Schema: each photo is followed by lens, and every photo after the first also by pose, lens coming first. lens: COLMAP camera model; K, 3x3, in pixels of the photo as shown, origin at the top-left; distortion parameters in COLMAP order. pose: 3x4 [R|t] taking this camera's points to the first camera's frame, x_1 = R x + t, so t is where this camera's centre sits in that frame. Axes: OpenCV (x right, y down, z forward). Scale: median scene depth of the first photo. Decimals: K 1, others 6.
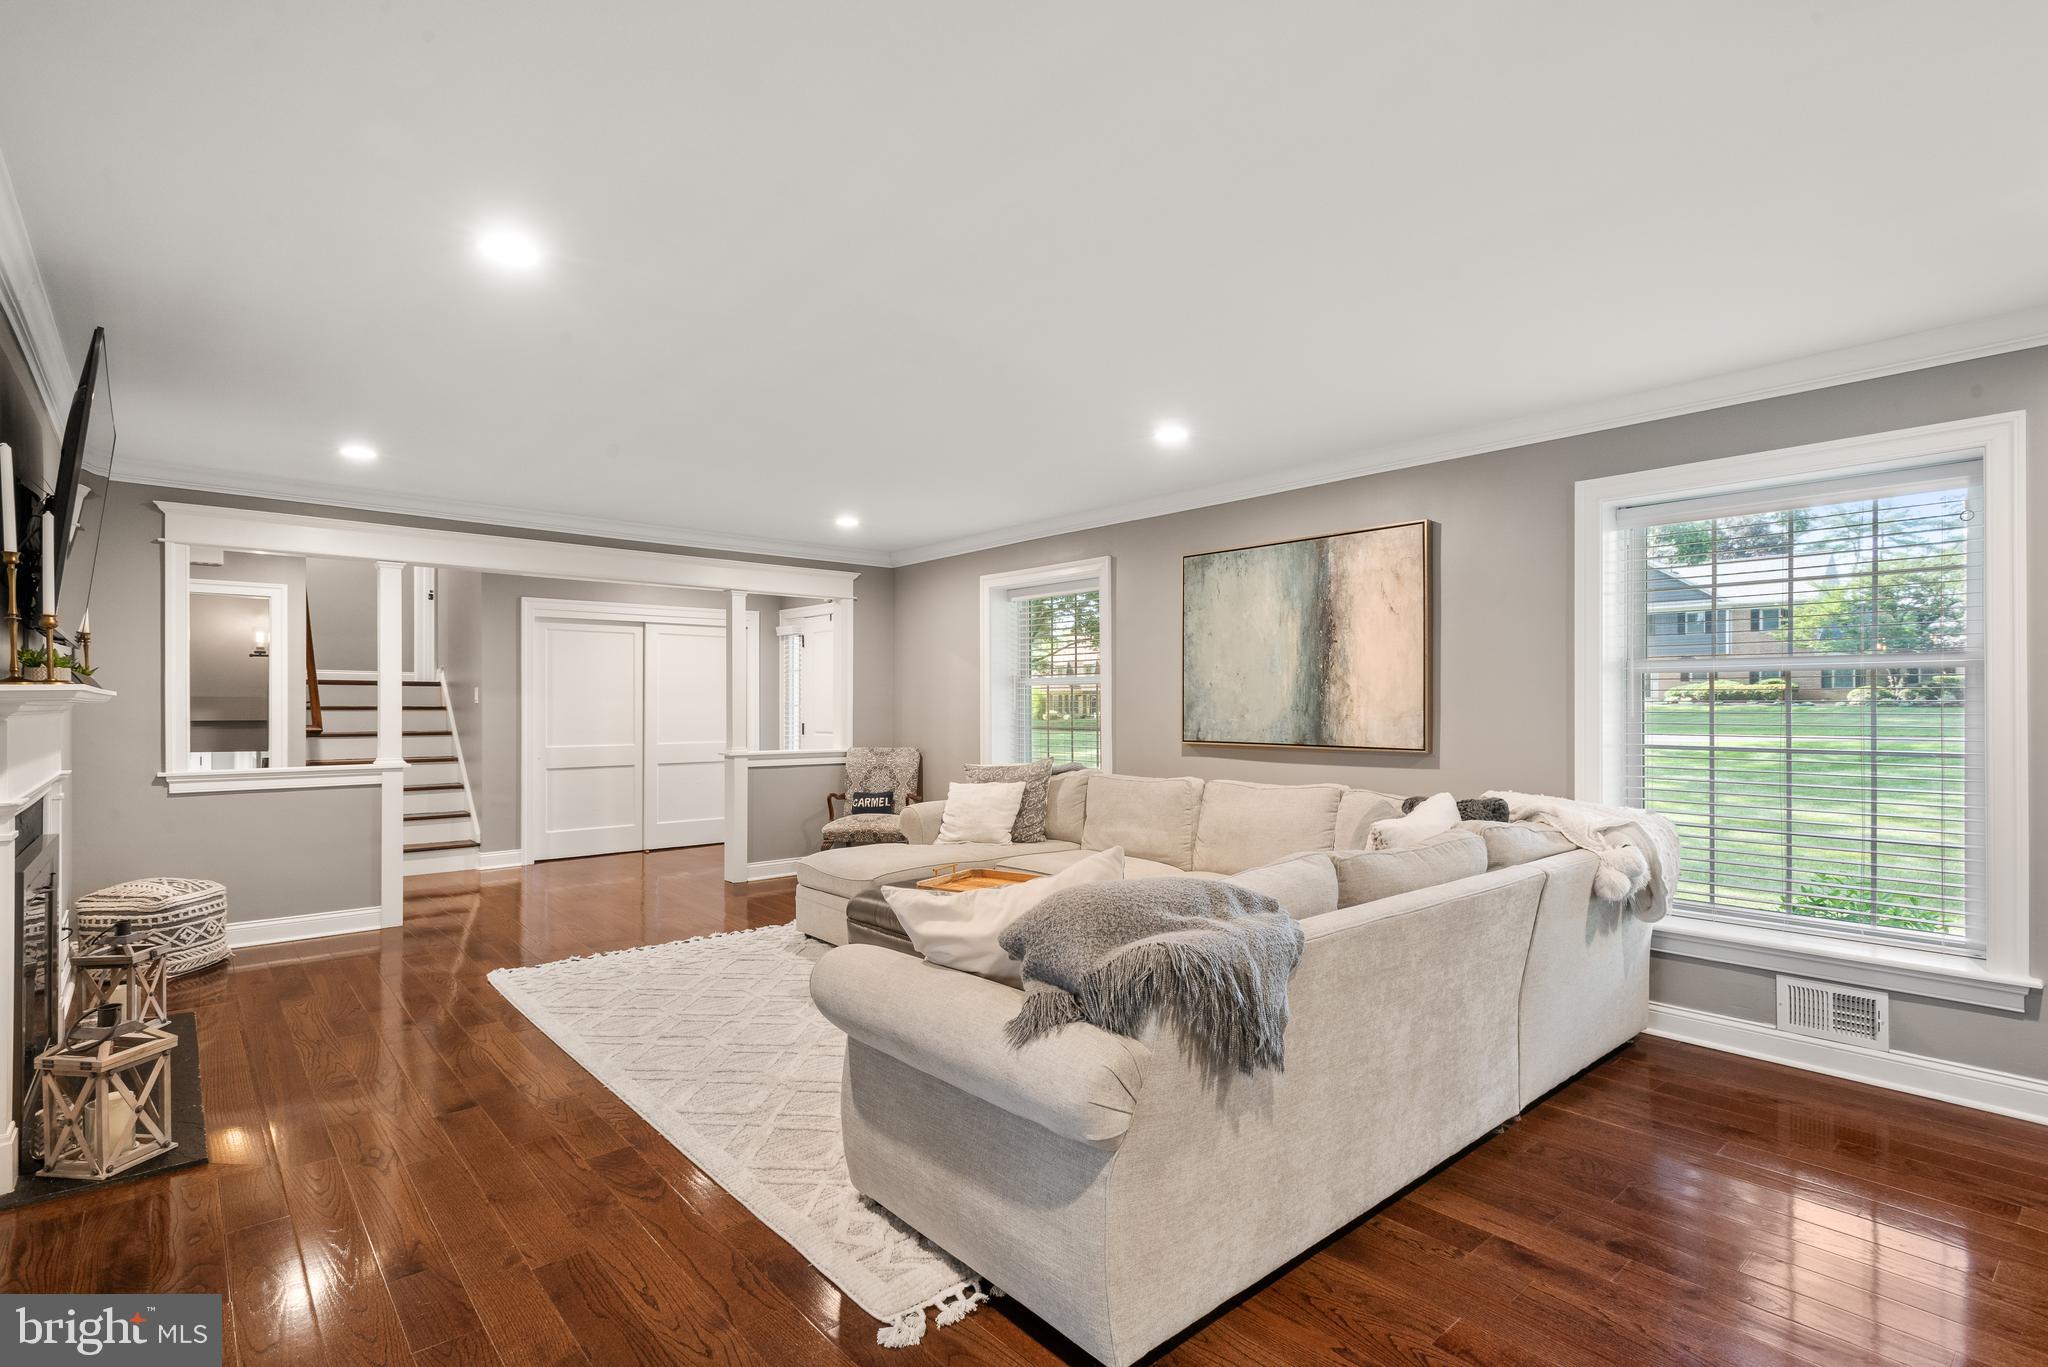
lens RADIAL K [[985.2, 0, 1030.4], [0, 985.2, 697.6], [0, 0, 1]] dist [0.024607, -0.002523]
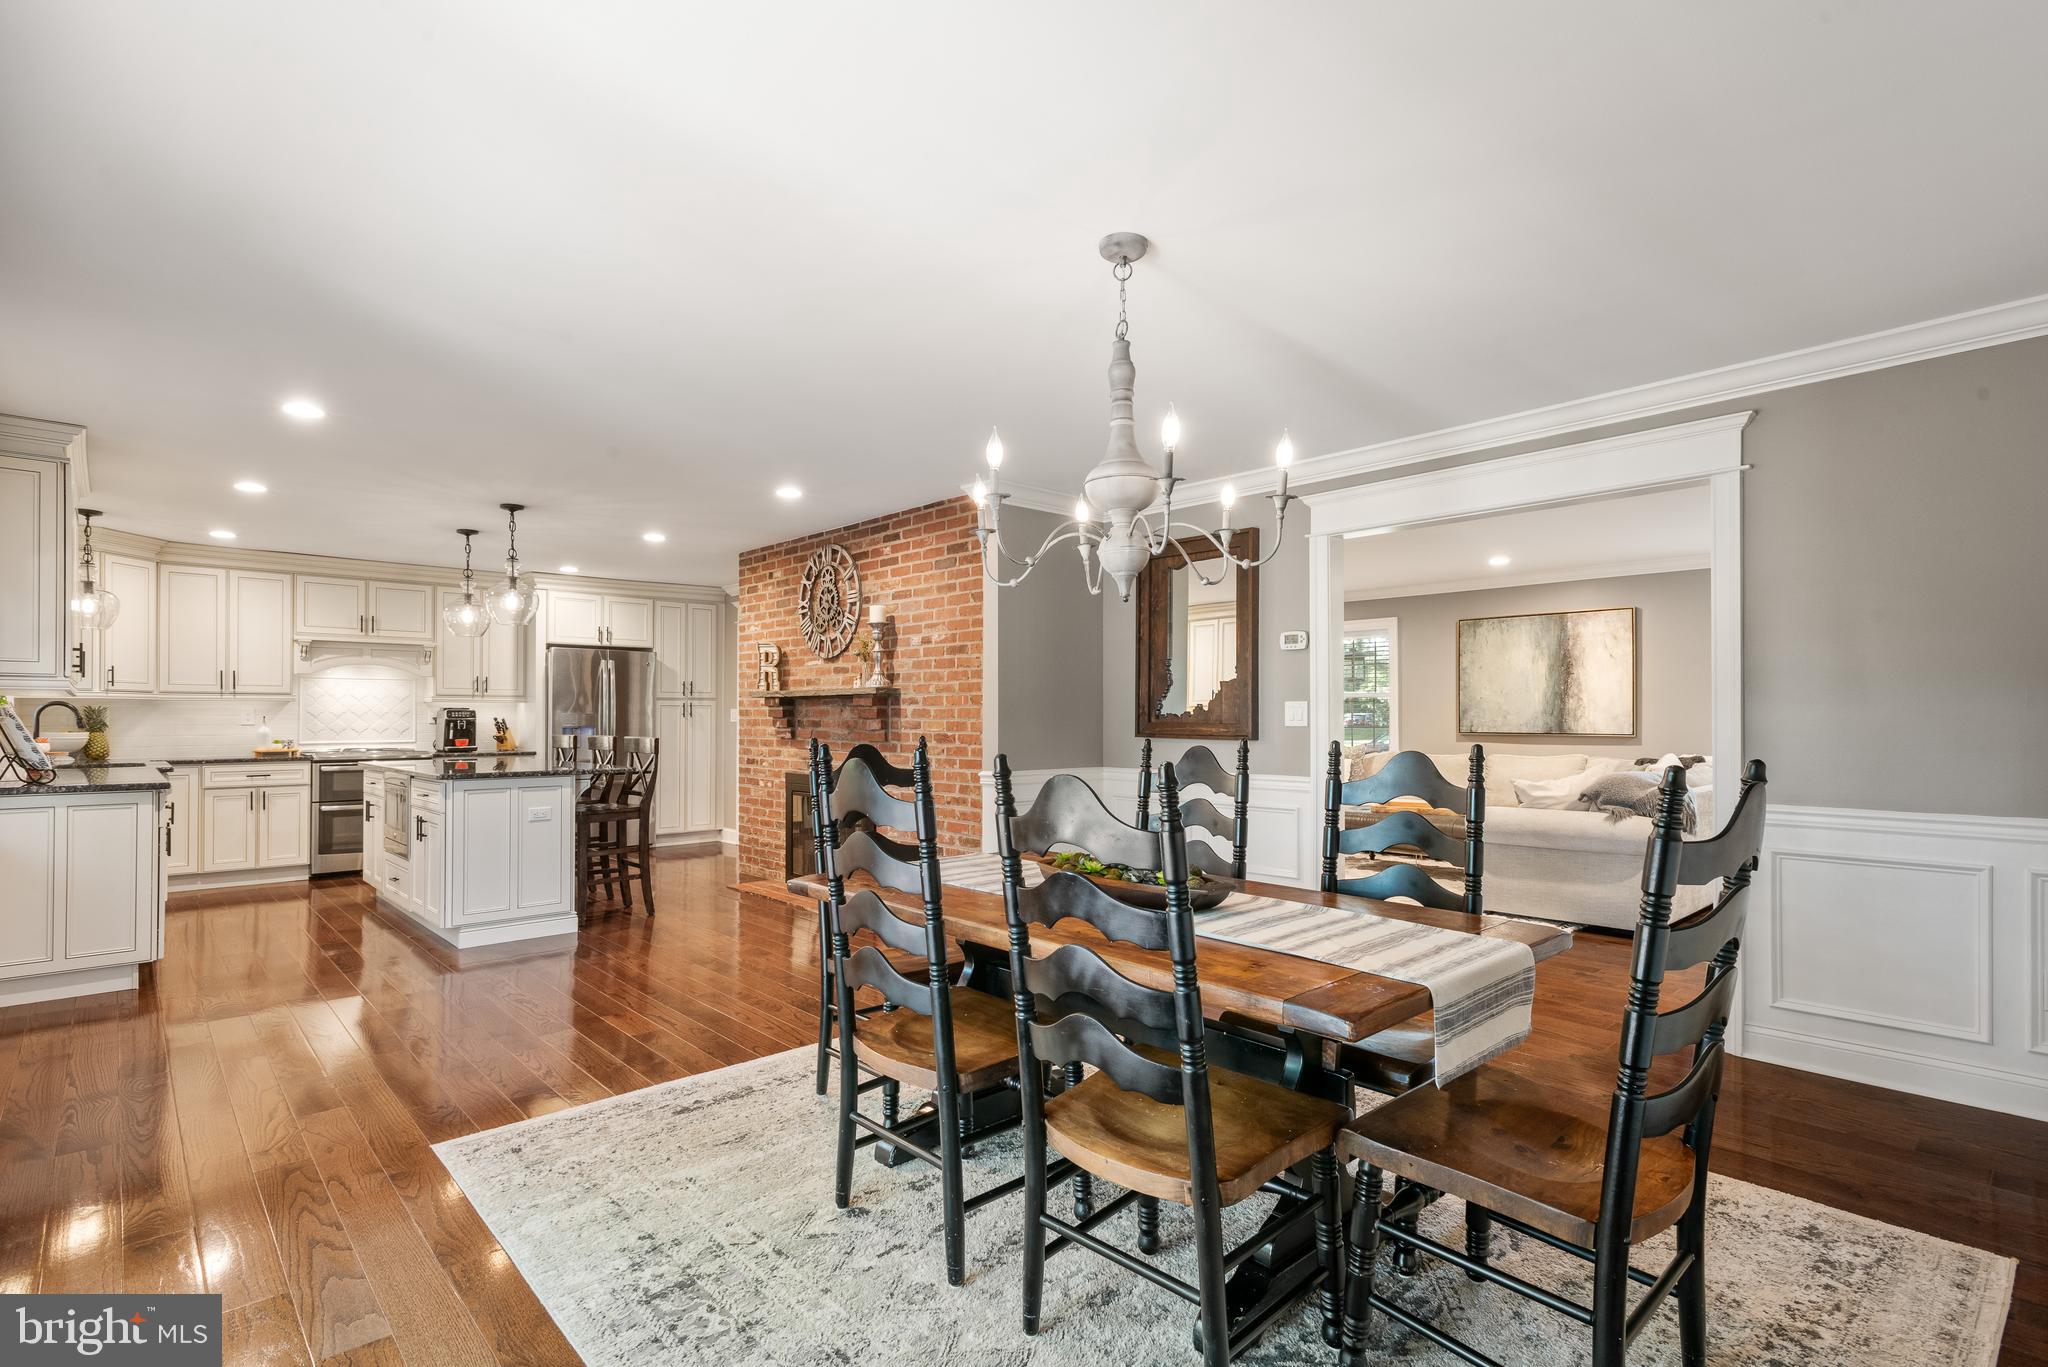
lens RADIAL K [[985.2, 0, 1018.4], [0, 985.2, 701.5], [0, 0, 1]] dist [0.024607, -0.002523]
pose [[0.999857, -0.001698, 0.016819, -0.645683], [0.001809, 0.999977, -0.006554, 0.001951], [-0.016807, 0.006583, 0.999837, -0.678614]]
